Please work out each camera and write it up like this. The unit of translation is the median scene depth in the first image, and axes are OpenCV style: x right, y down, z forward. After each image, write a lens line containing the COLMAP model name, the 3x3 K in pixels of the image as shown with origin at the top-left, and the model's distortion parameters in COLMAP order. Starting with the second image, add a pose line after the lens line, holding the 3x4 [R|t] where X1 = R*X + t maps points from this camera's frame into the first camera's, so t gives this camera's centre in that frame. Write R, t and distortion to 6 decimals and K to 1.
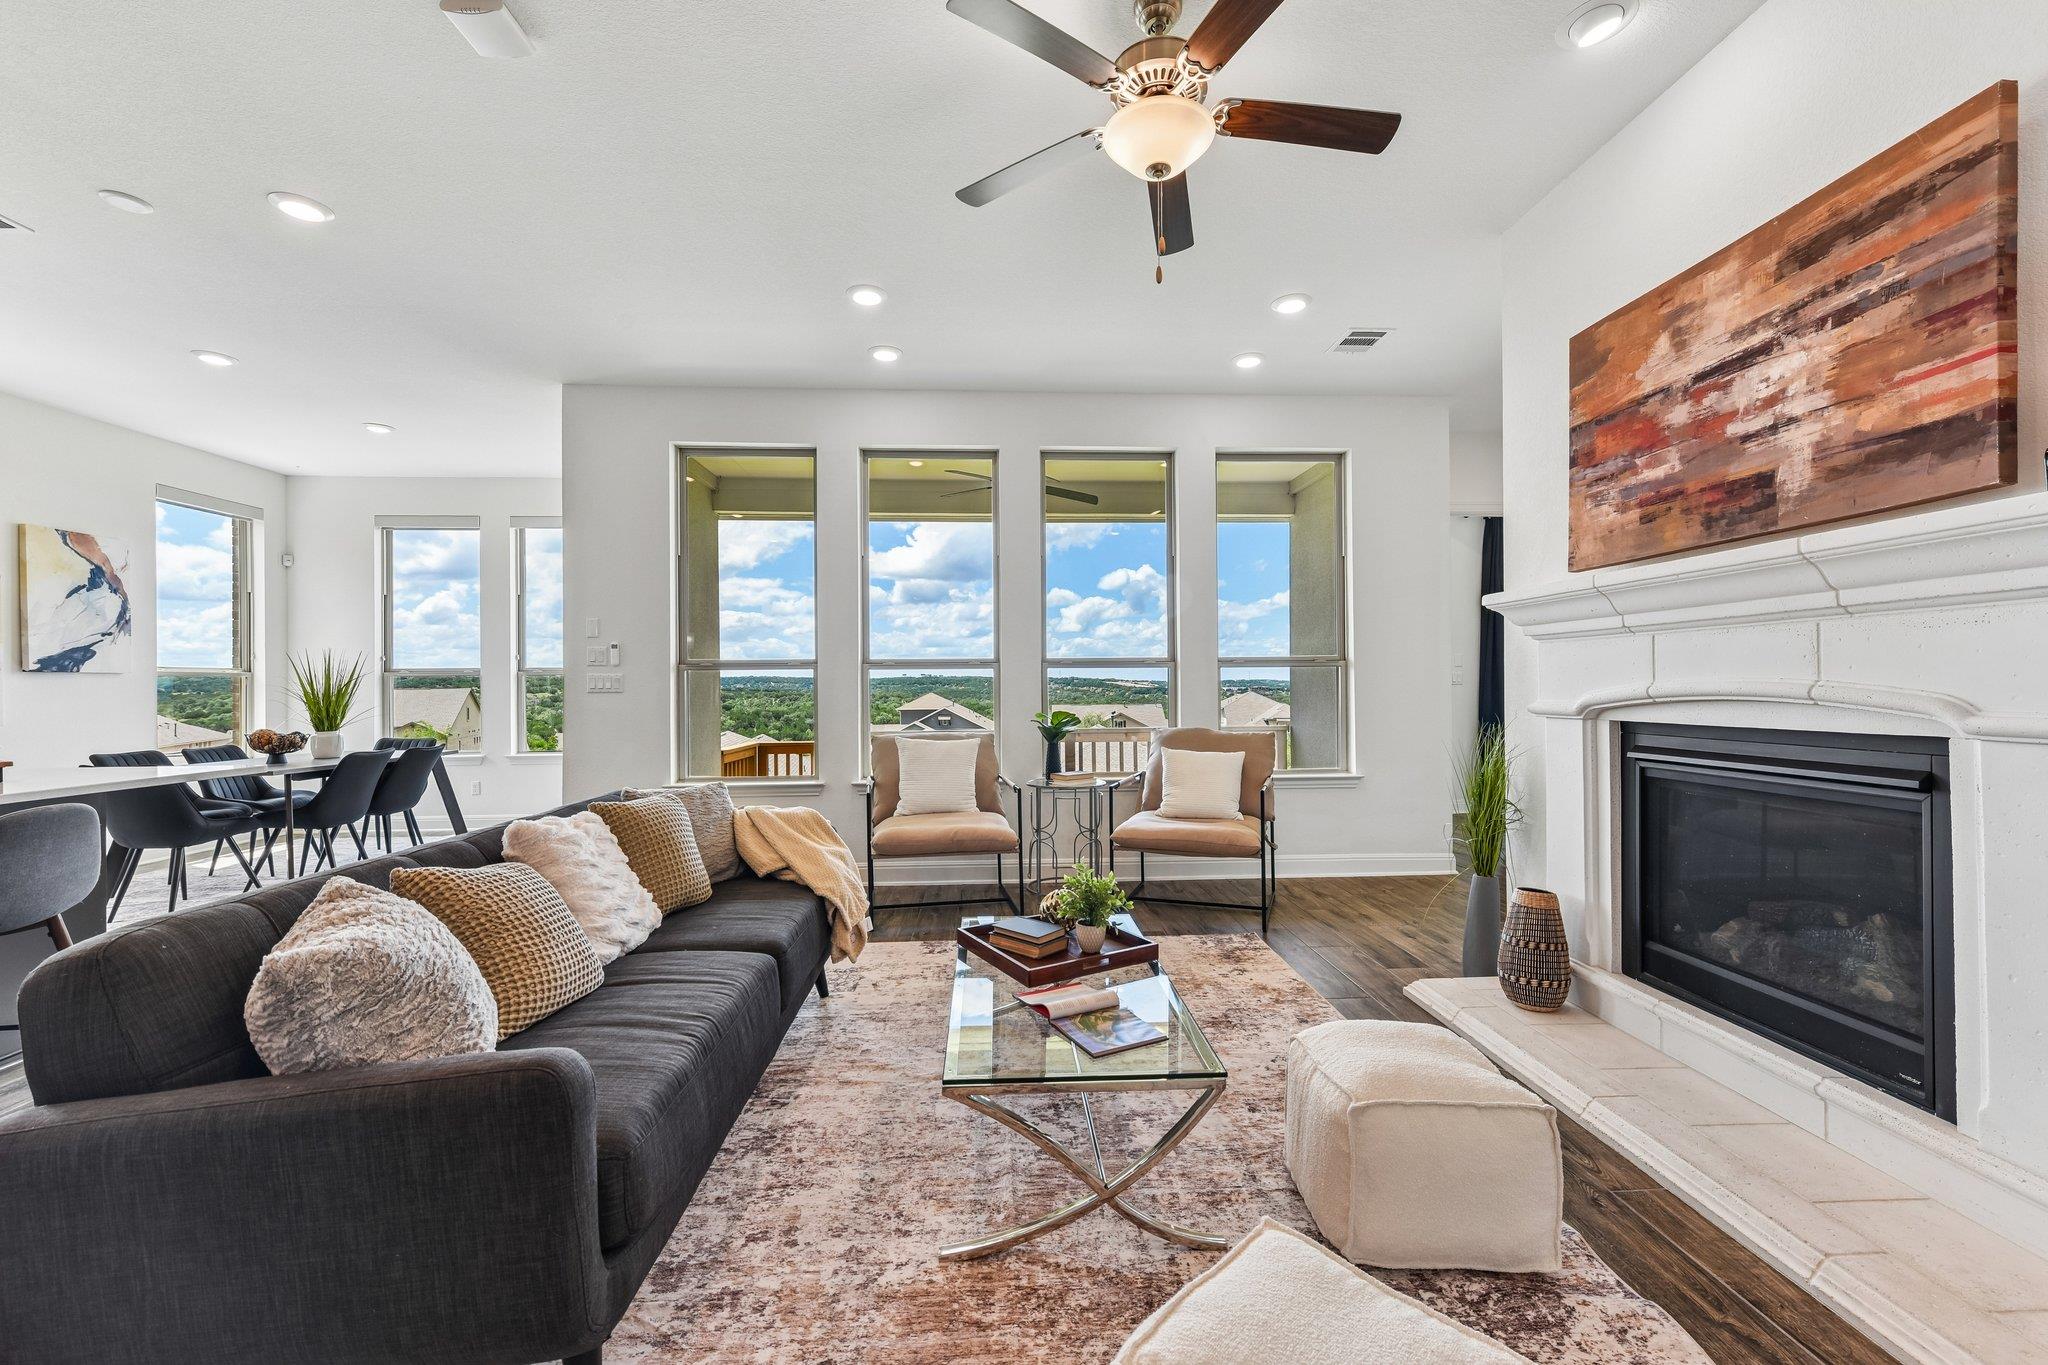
lens RADIAL K [[810.4, 0, 1031.1], [0, 810.4, 685.3], [0, 0, 1]] dist [0.002407, -0.000121]
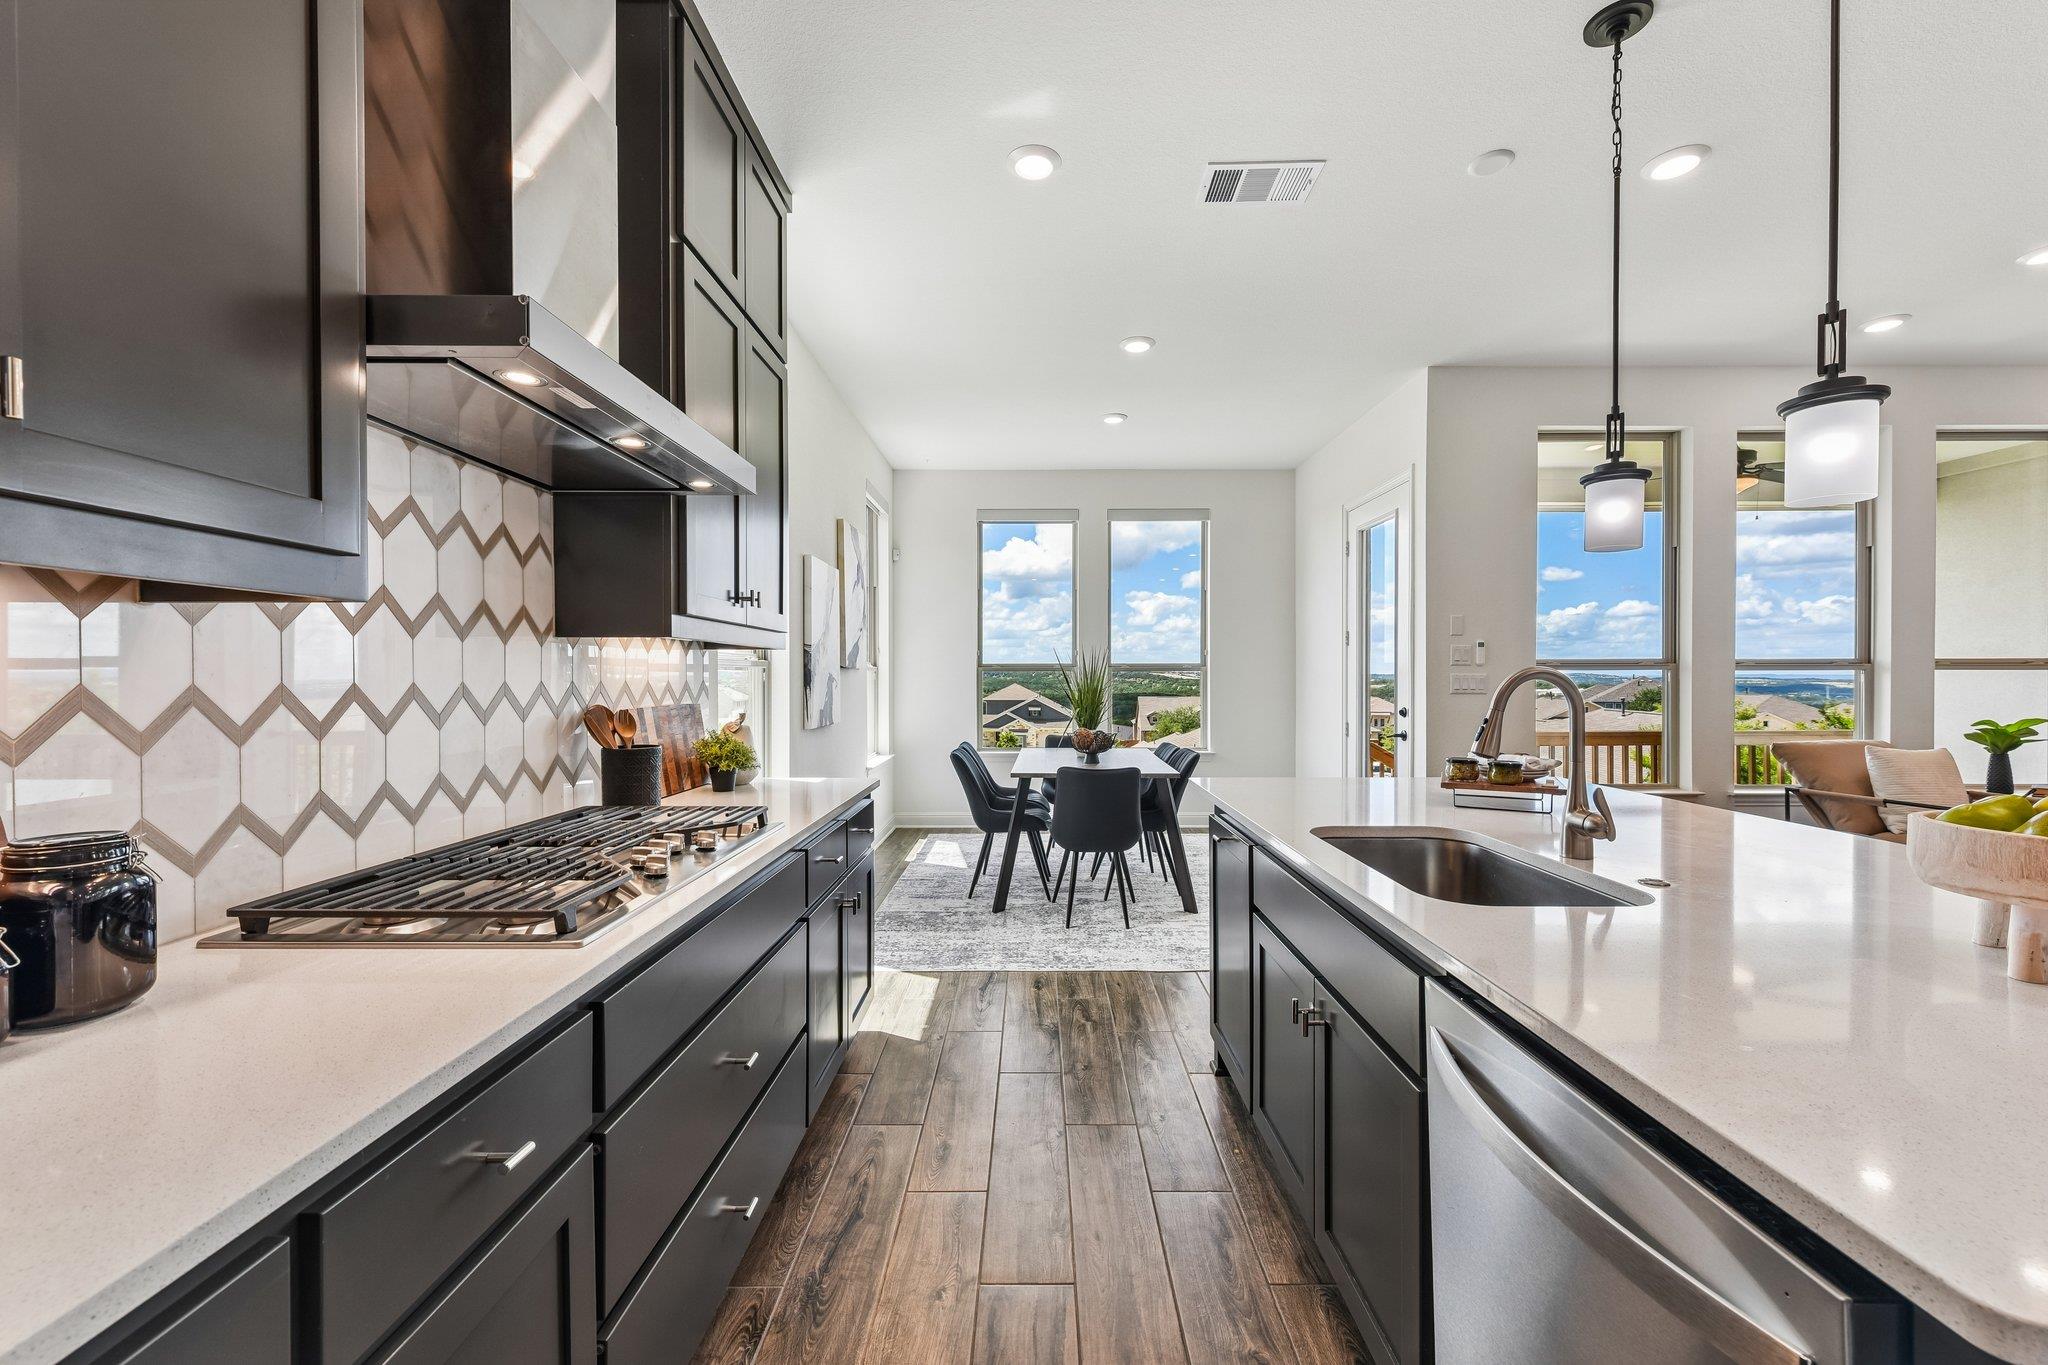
lens RADIAL K [[810.4, 0, 1031.1], [0, 810.4, 685.3], [0, 0, 1]] dist [0.002407, -0.000121]
pose [[0.997427, 0.007507, -0.071300, -0.925517], [-0.006745, 0.999918, 0.010914, -0.007456], [0.071376, -0.010405, 0.997395, 0.024441]]
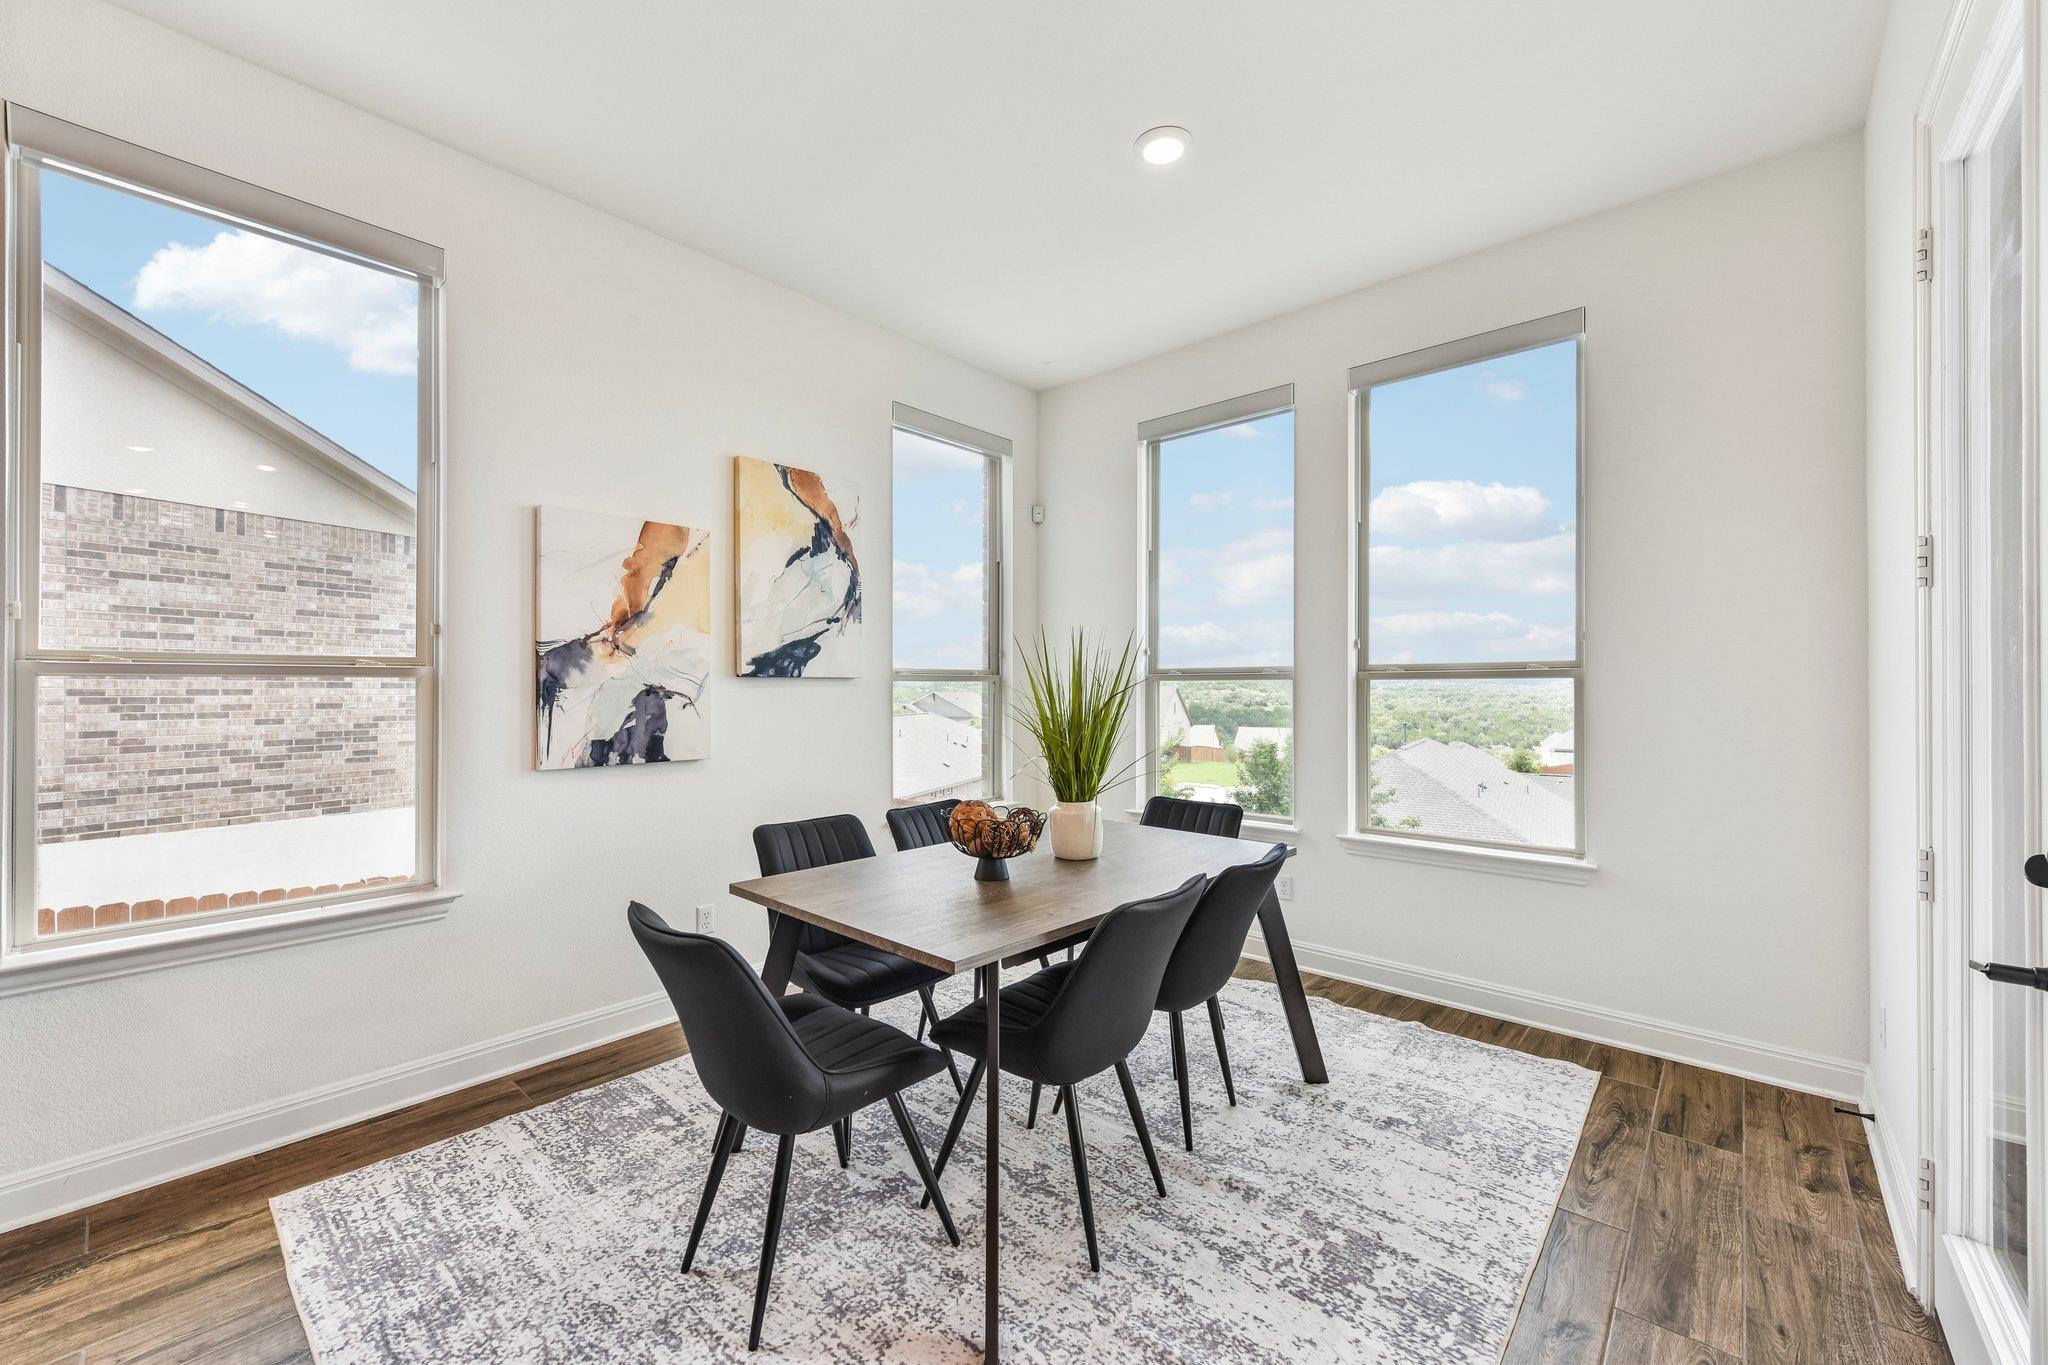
lens RADIAL K [[810.4, 0, 1031.1], [0, 810.4, 685.3], [0, 0, 1]] dist [0.002407, -0.000121]
pose [[0.710589, 0.006135, -0.703581, -0.589472], [-0.005520, 0.999980, 0.003144, -0.013009], [0.703586, 0.001650, 0.710608, 0.687311]]
